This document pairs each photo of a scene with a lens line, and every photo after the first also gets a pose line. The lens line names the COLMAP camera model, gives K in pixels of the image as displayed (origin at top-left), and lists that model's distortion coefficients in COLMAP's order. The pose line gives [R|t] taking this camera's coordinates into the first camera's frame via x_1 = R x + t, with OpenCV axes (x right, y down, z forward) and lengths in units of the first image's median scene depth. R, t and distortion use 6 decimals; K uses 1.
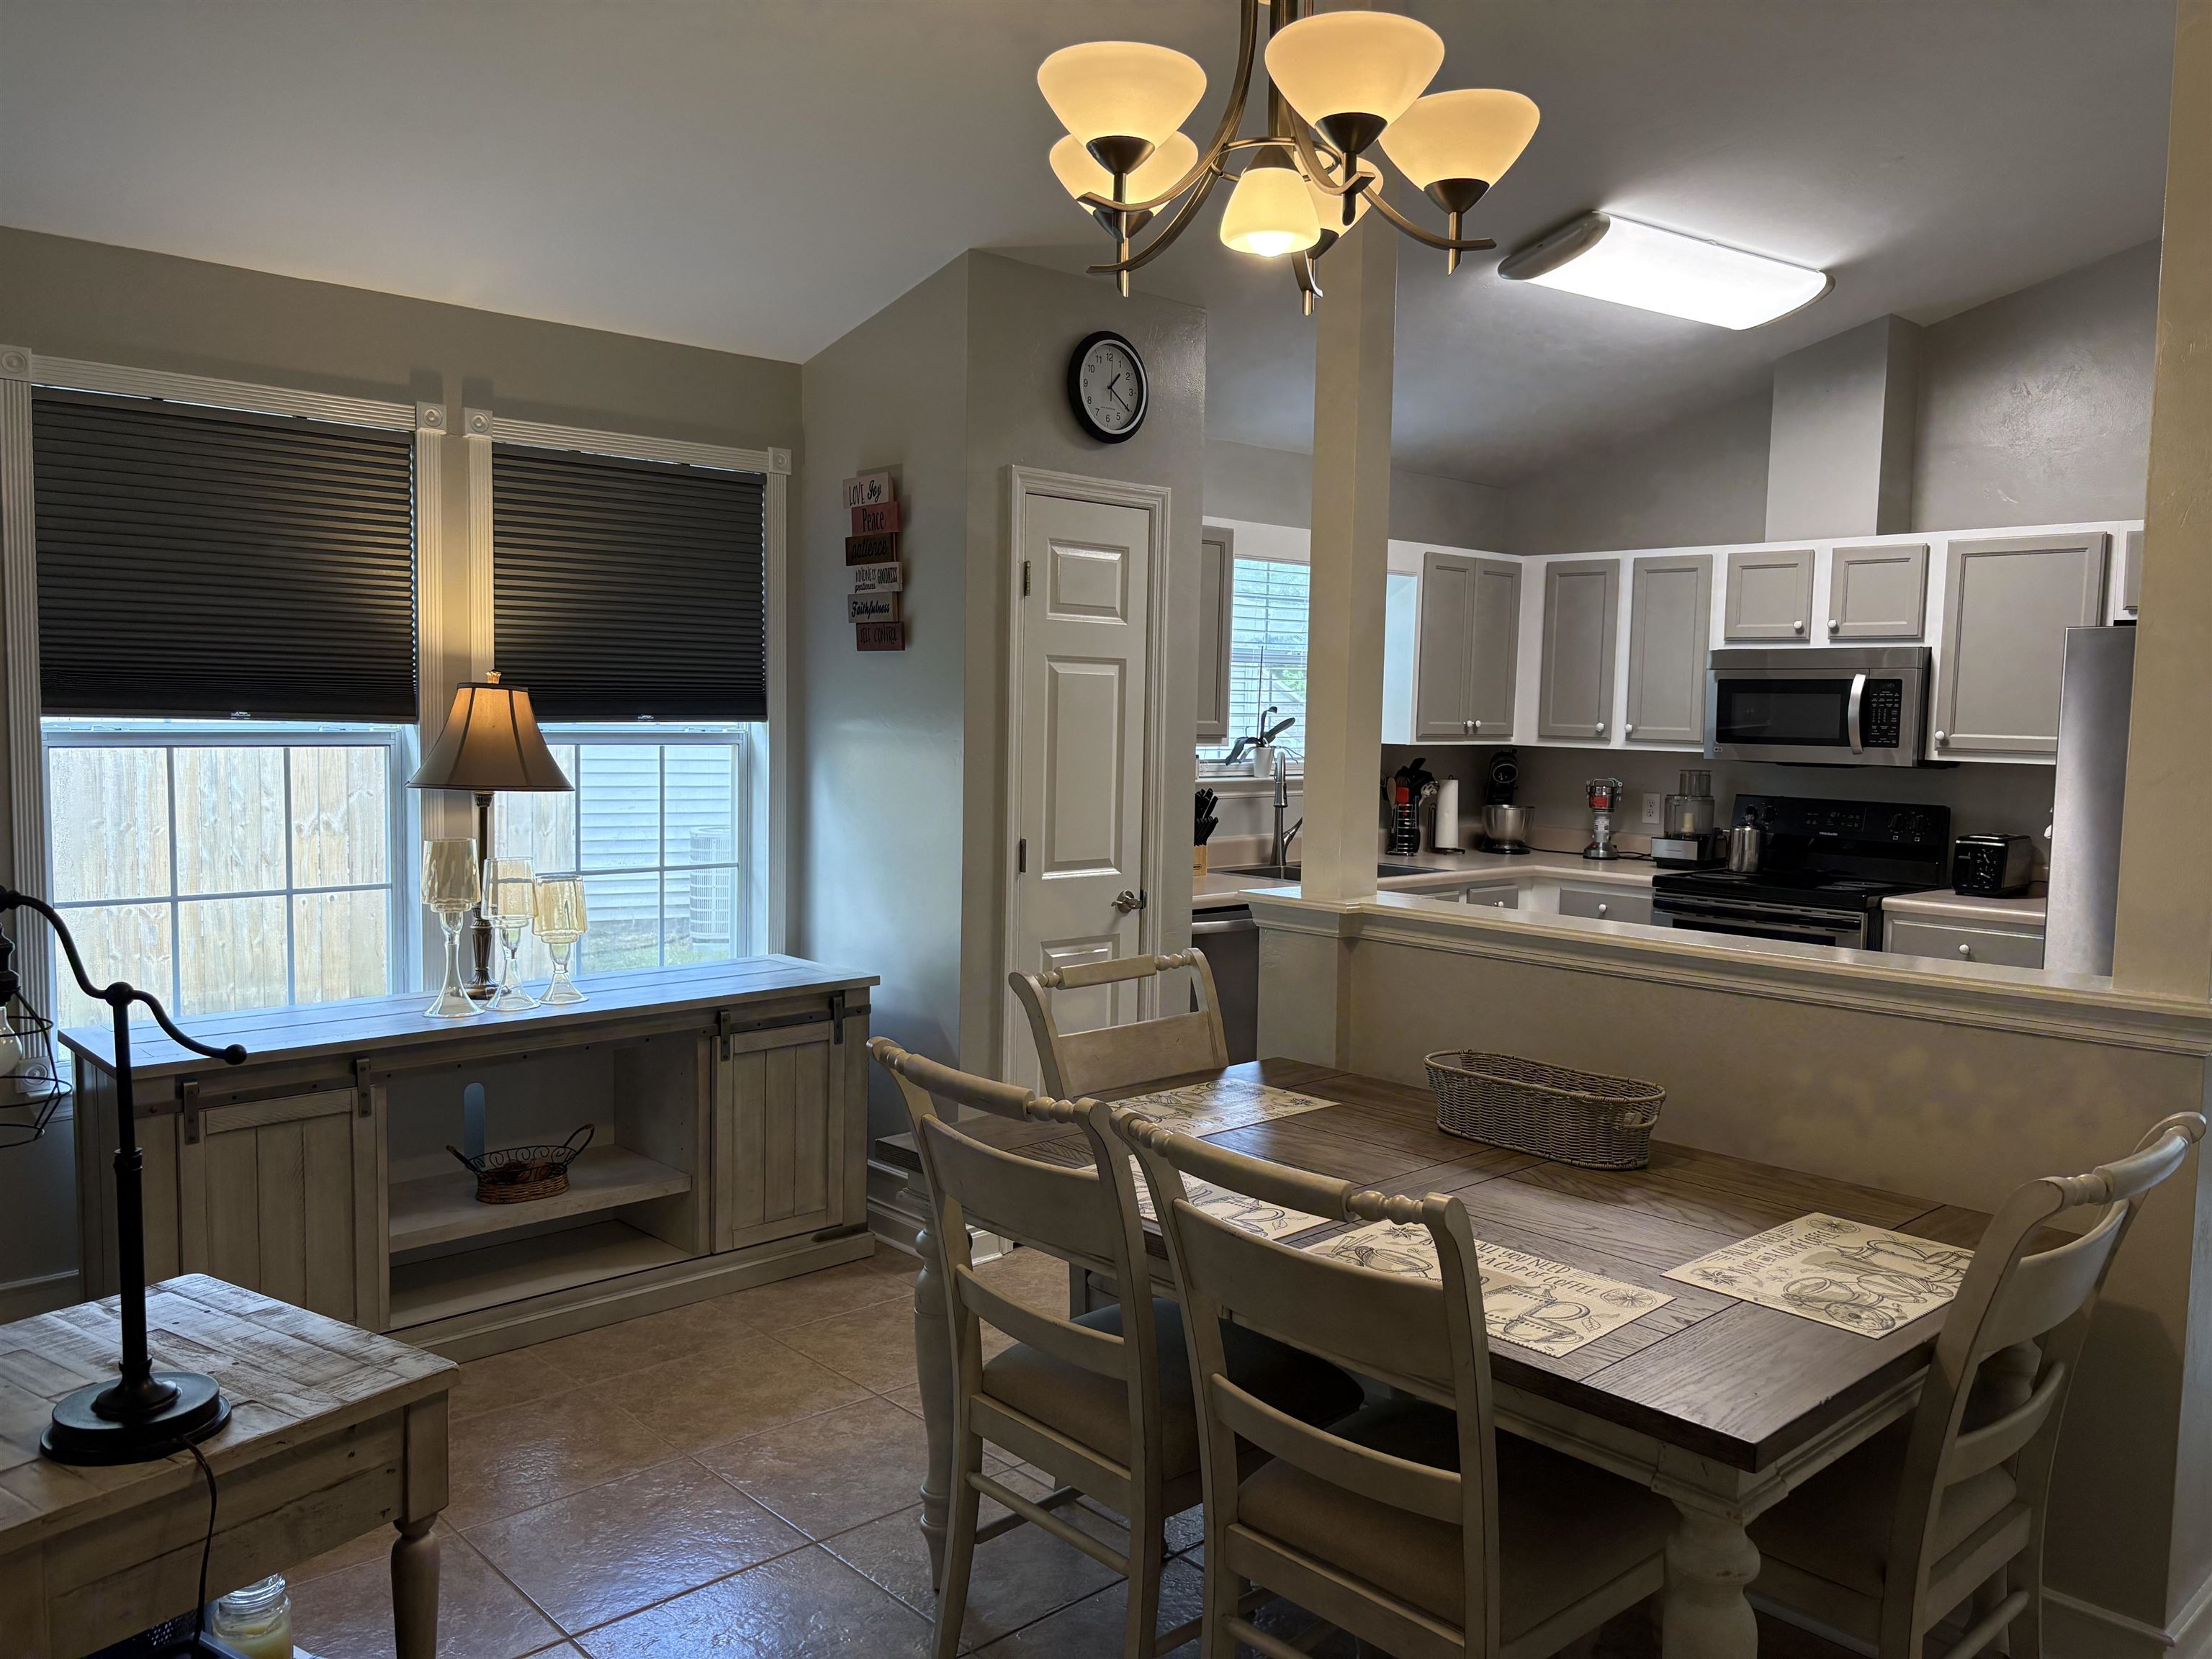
lens RADIAL K [[1676.4, 0, 1116.6], [0, 1676.4, 830.4], [0, 0, 1]] dist [0.054923, -0.061468]
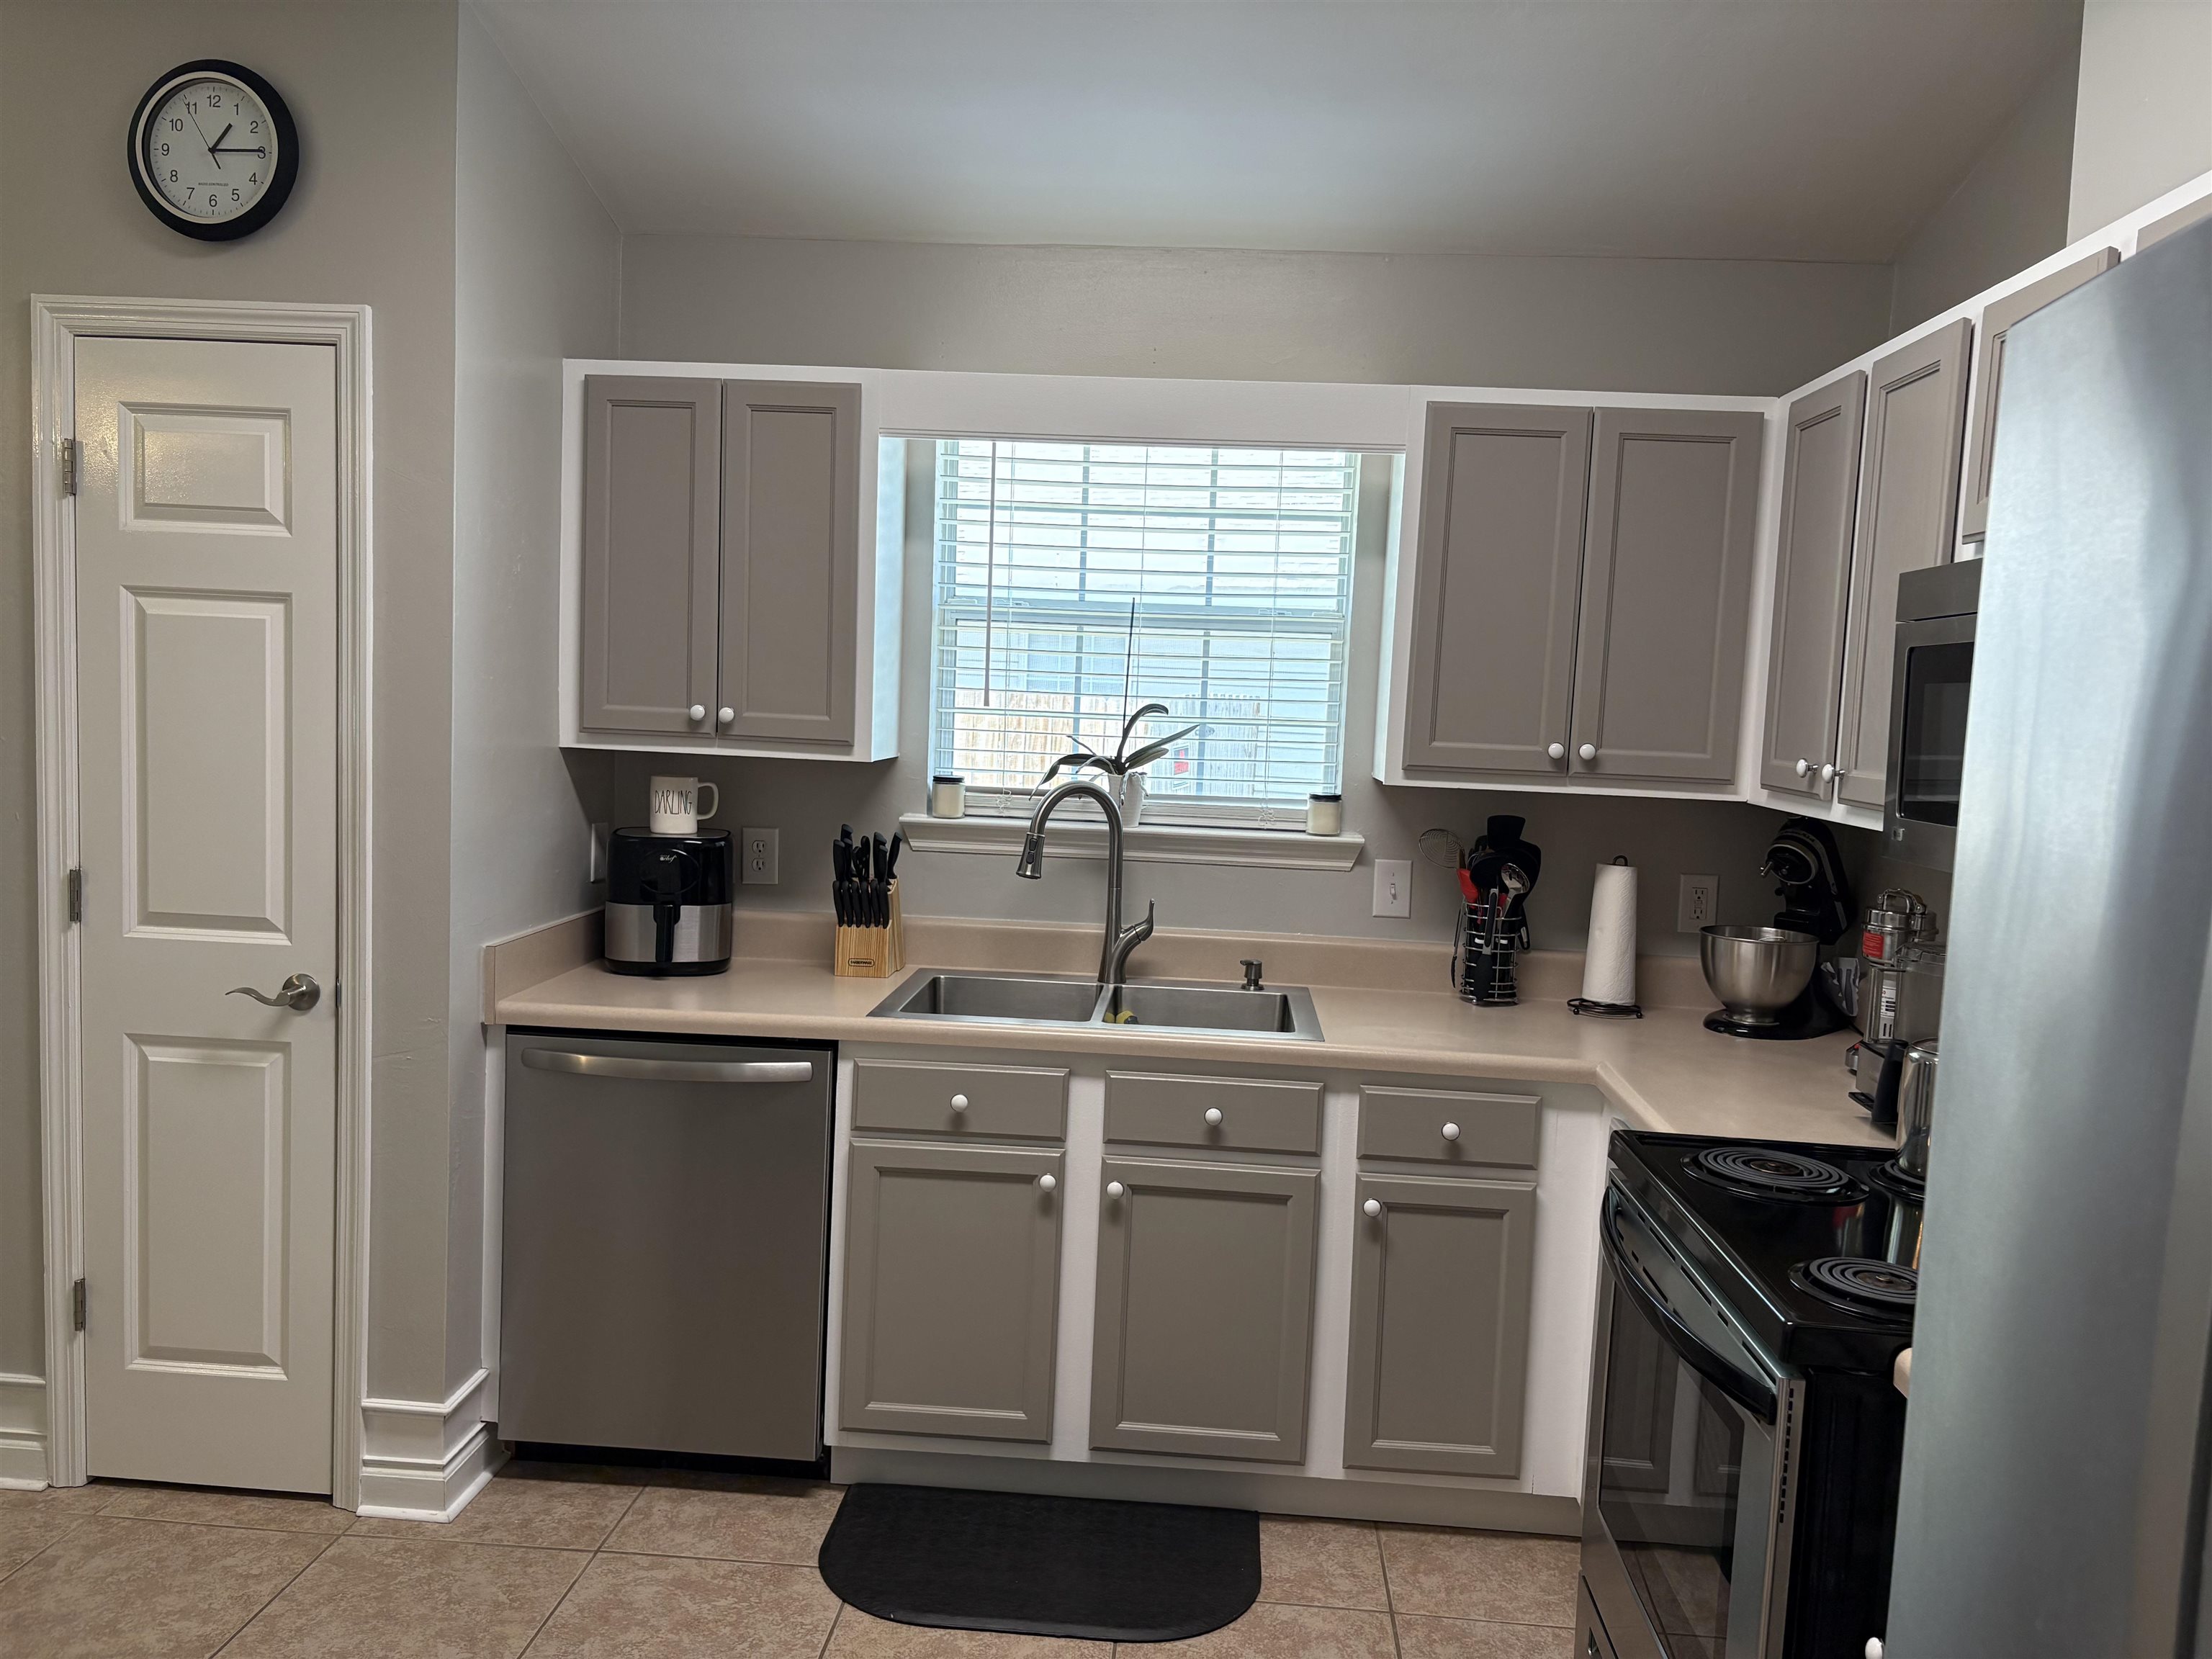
lens RADIAL K [[1676.4, 0, 1113.4], [0, 1676.4, 836.4], [0, 0, 1]] dist [0.054923, -0.061468]
pose [[0.682213, 0.071001, -0.727698, 0.663718], [-0.083861, 0.996304, 0.018590, -0.051391], [0.726328, 0.048343, 0.685646, 0.799180]]
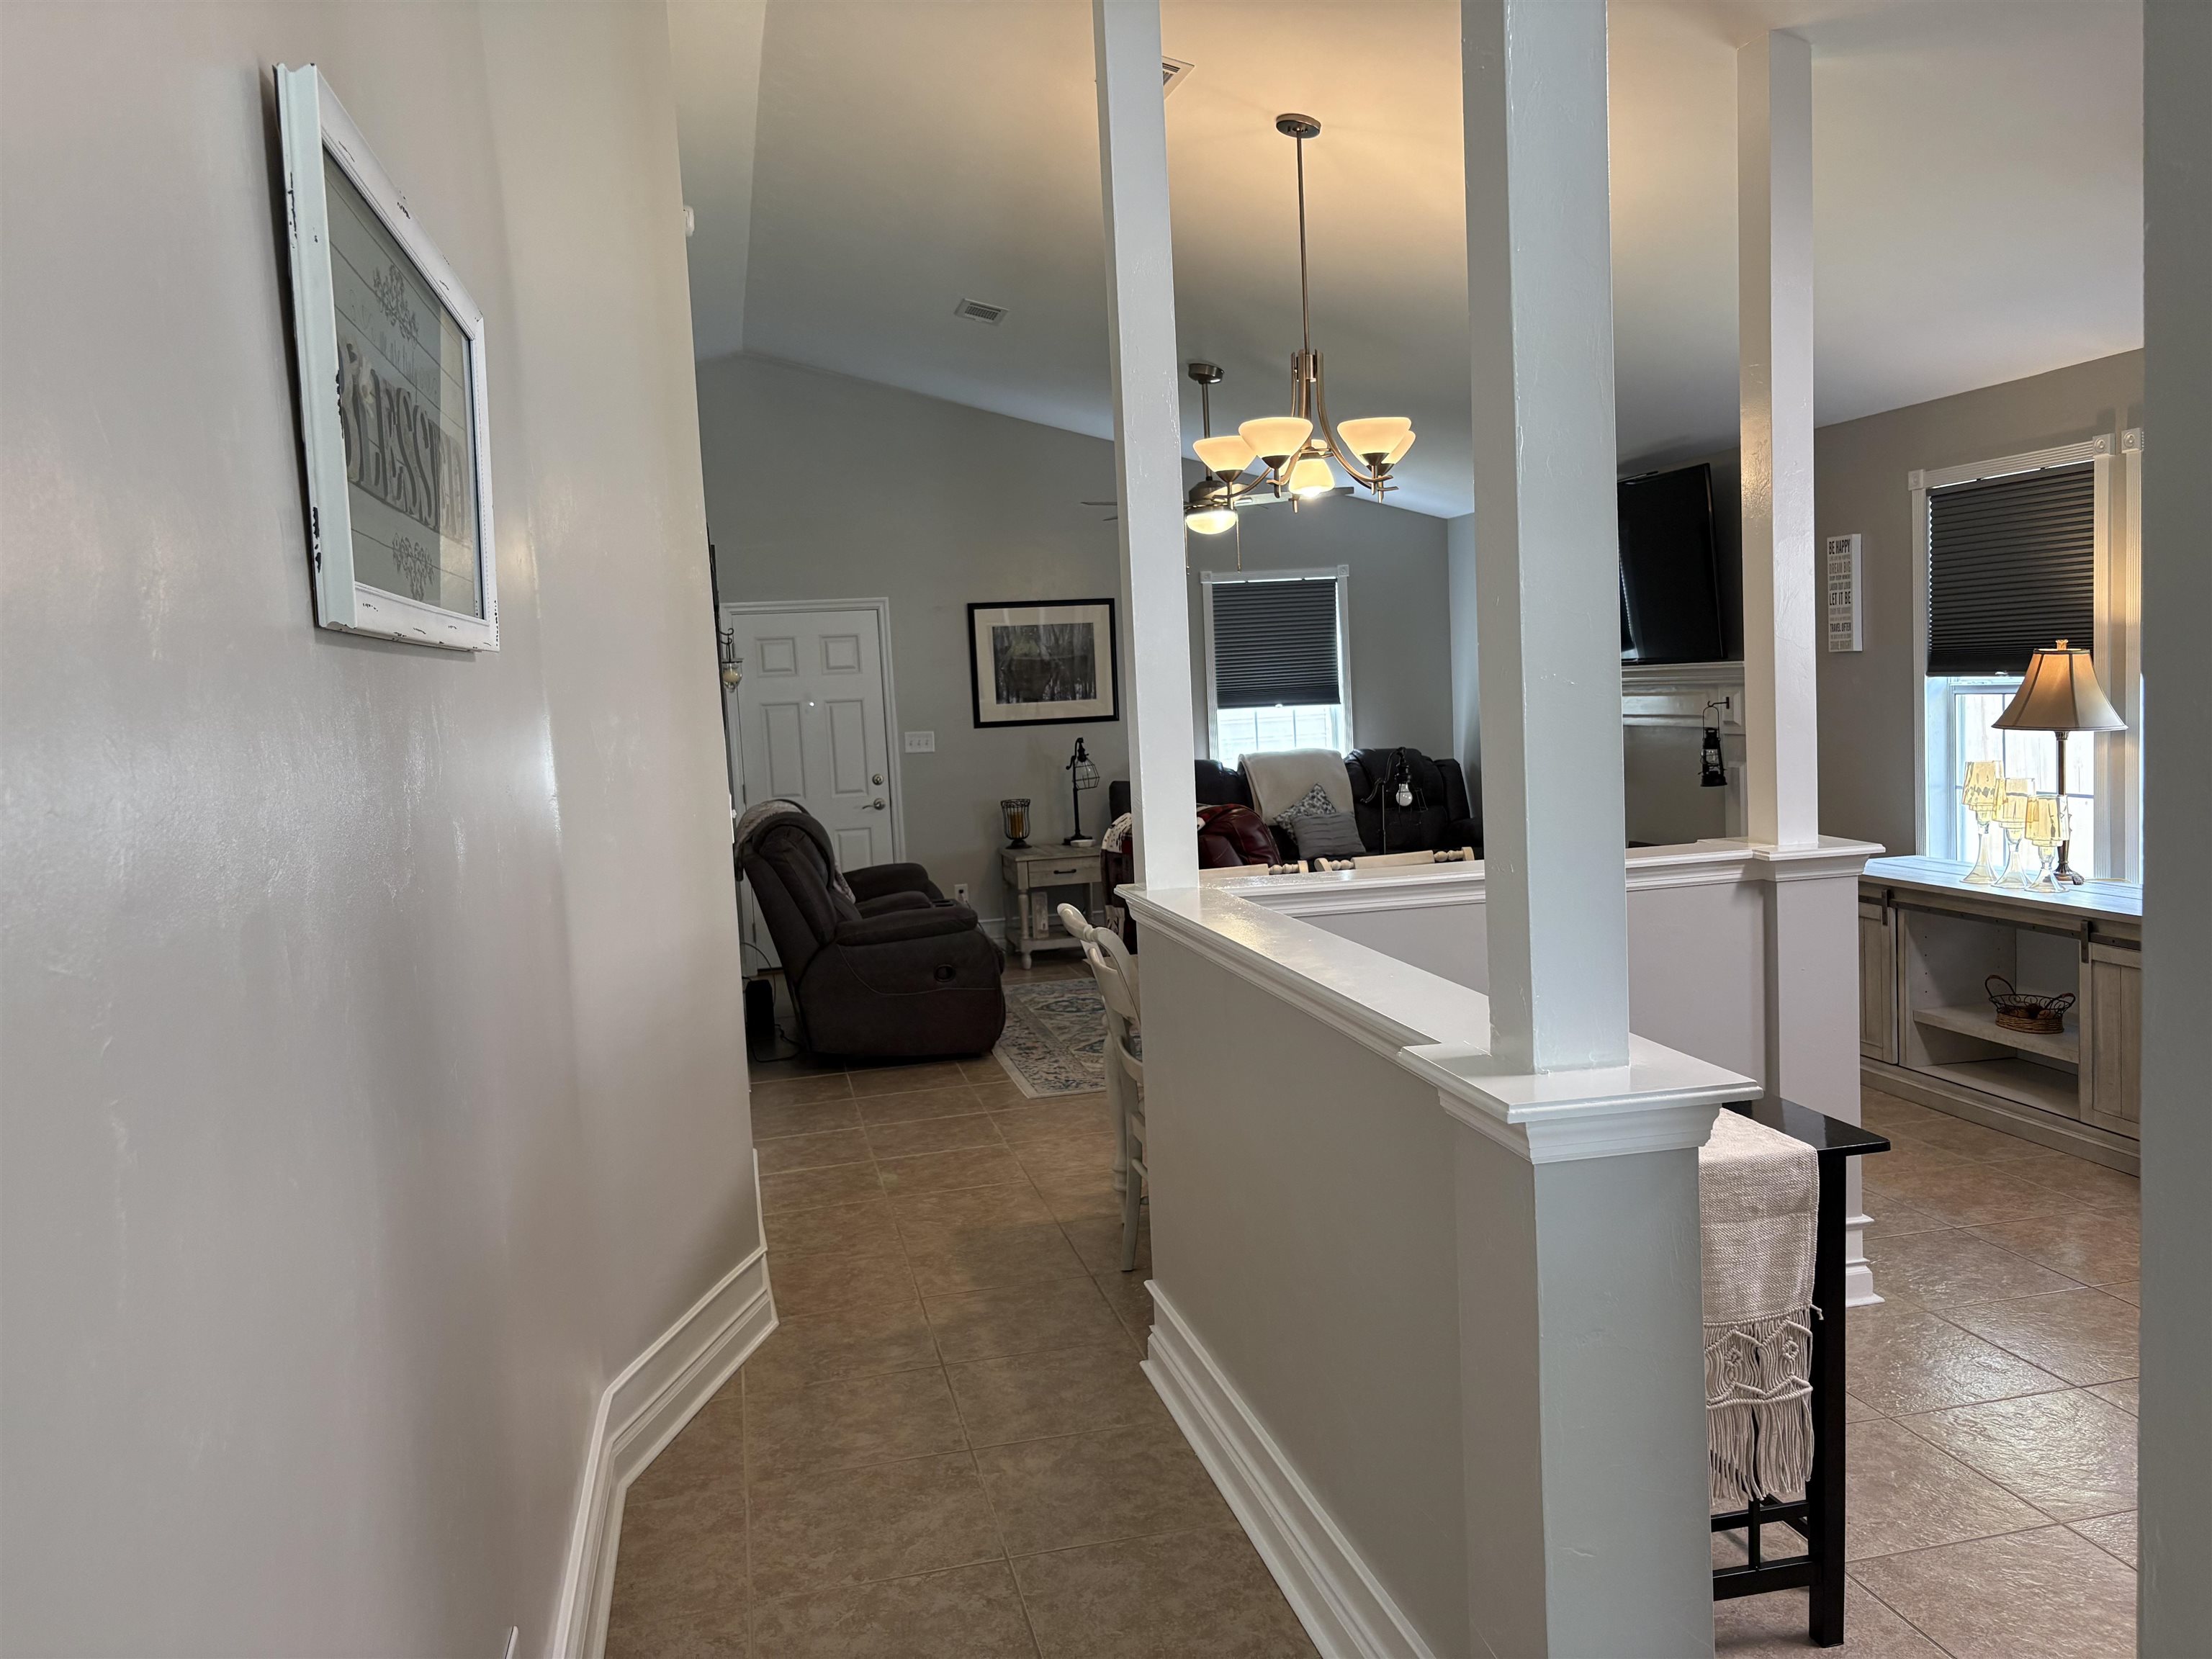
lens RADIAL K [[1676.4, 0, 1099.3], [0, 1676.4, 829.2], [0, 0, 1]] dist [0.054923, -0.061468]
pose [[-0.506298, 0.083499, -0.858306, 1.006487], [-0.023456, 0.993600, 0.110497, -0.064365], [0.862039, 0.076077, -0.501099, 0.877705]]
